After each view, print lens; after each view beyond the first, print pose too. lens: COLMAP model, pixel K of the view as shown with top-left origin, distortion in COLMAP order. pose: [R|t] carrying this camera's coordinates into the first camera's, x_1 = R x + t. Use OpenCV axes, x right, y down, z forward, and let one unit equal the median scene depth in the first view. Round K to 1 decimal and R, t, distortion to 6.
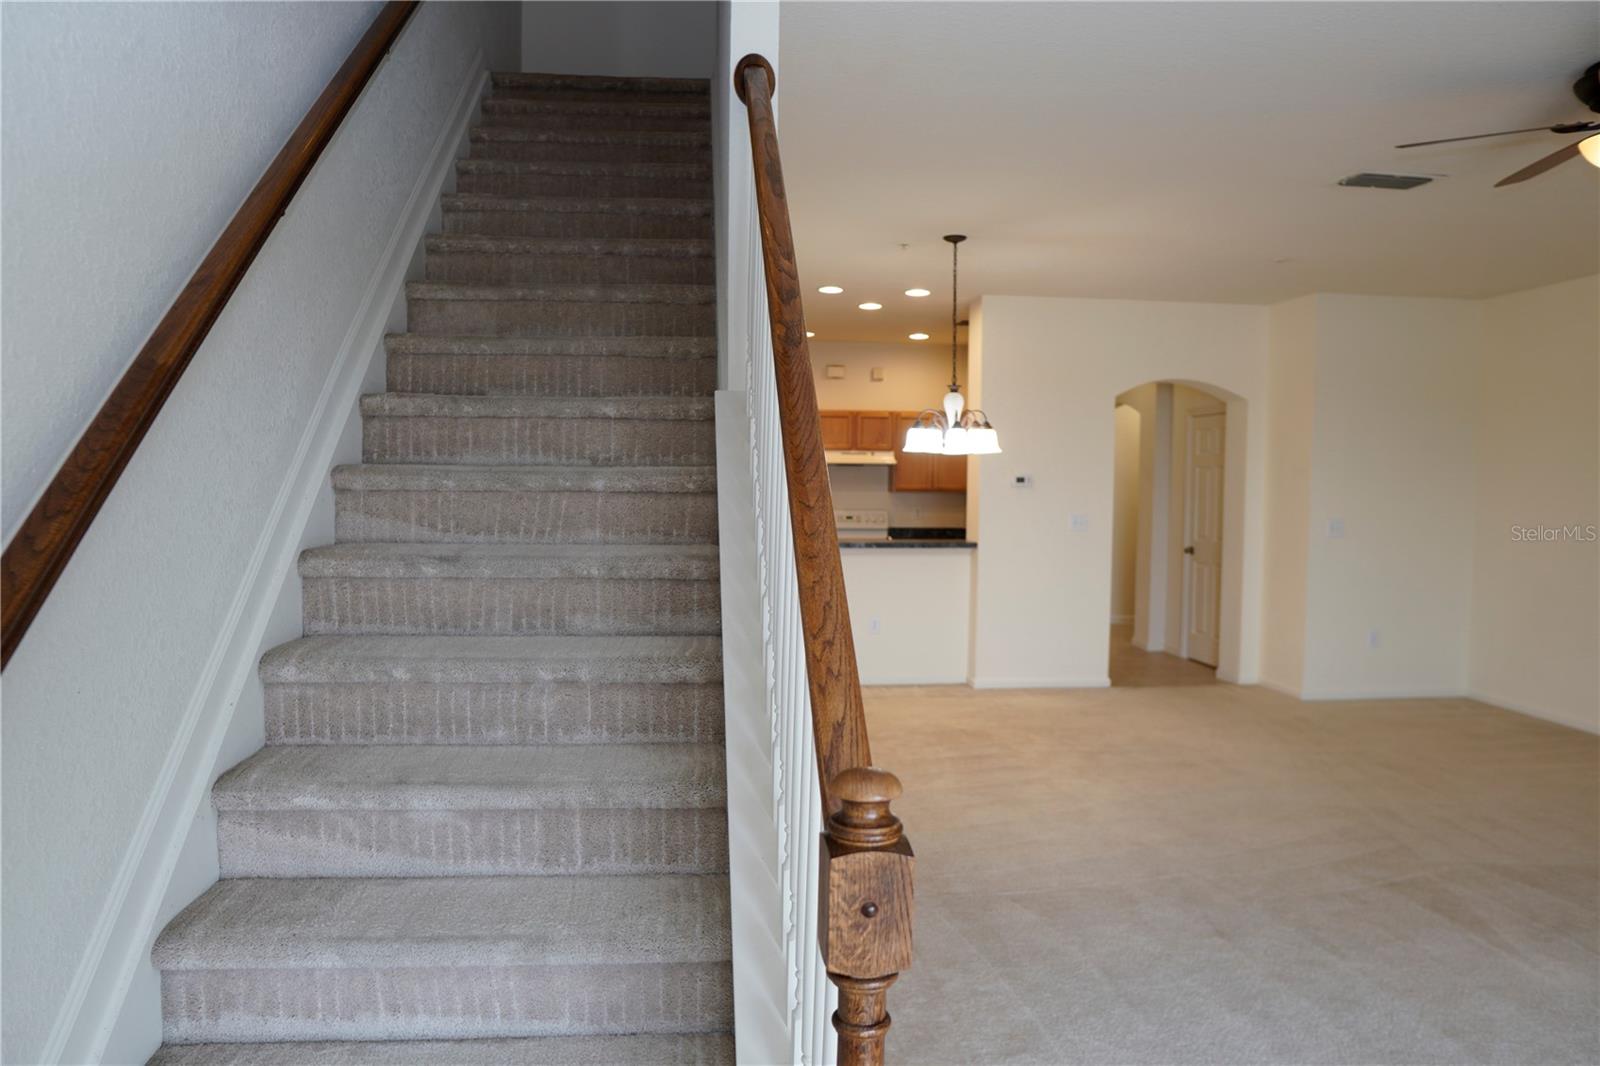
lens RADIAL K [[1127.8, 0, 800.0], [0, 1127.8, 533.0], [0, 0, 1]] dist [-0.004640, -0.000454]
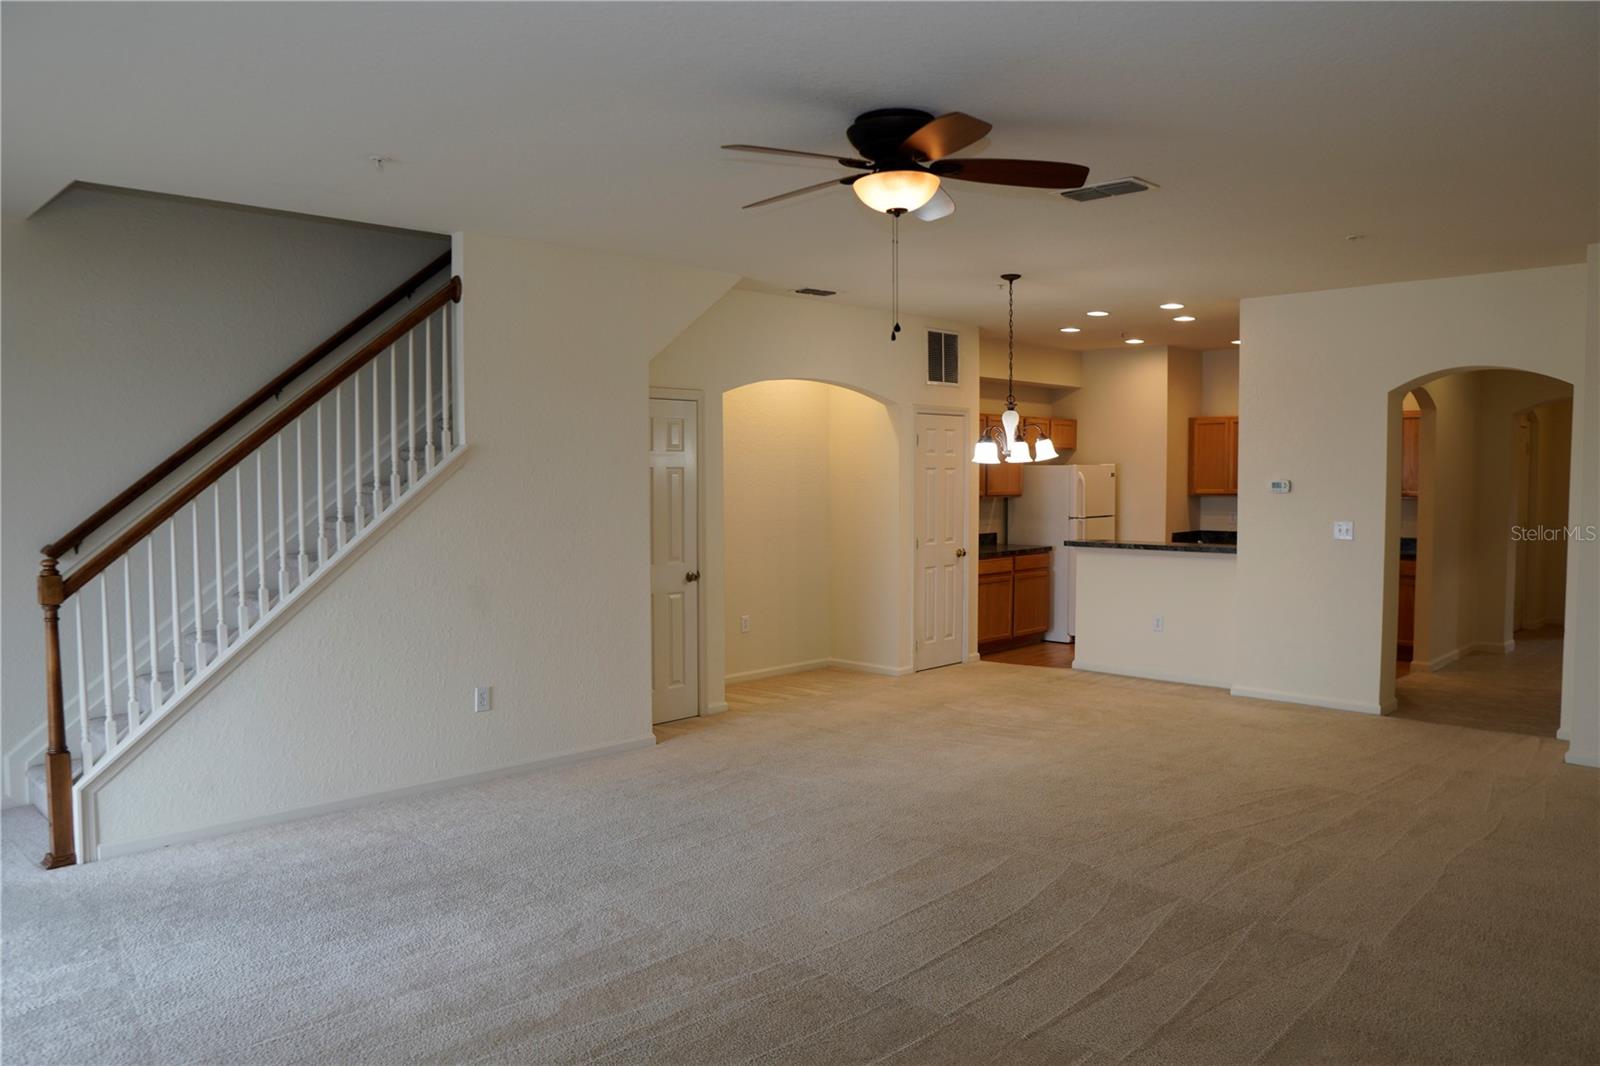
lens RADIAL K [[1127.8, 0, 800.0], [0, 1127.8, 533.0], [0, 0, 1]] dist [-0.004640, -0.000454]
pose [[0.646329, 0.029418, -0.762492, 0.667725], [-0.031315, 0.999437, 0.012016, -0.005100], [0.762416, 0.016111, 0.646886, 0.069981]]
